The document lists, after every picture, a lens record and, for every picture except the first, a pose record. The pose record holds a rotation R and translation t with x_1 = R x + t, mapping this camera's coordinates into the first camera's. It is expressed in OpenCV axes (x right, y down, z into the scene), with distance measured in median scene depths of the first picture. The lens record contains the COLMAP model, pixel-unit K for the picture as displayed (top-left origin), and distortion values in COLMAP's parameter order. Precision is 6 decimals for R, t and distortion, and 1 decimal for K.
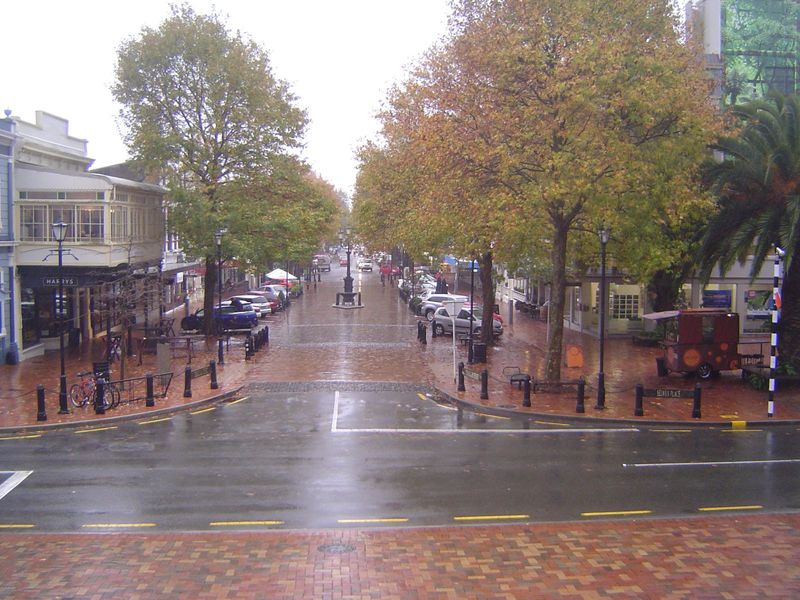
lens RADIAL K [[919.1, 0, 400.0], [0, 919.1, 300.0], [0, 0, 1]] dist [-0.235573, 0.003459]
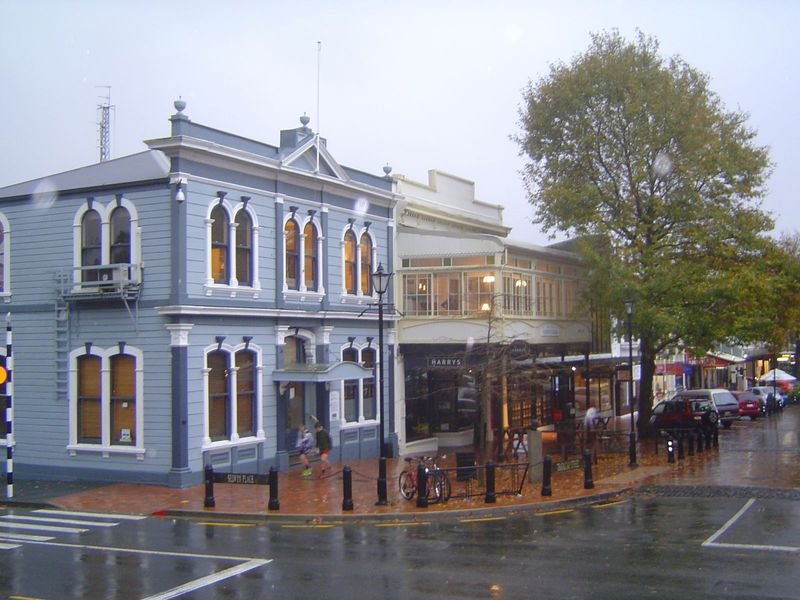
lens RADIAL K [[1017.6, 0, 400.0], [0, 1017.6, 300.0], [0, 0, 1]] dist [-0.072237, 0.034783]
pose [[0.851053, -0.036863, -0.523784, 0.092792], [-0.029833, 0.992527, -0.118324, 0.036340], [0.524232, 0.116326, 0.843593, 0.140207]]
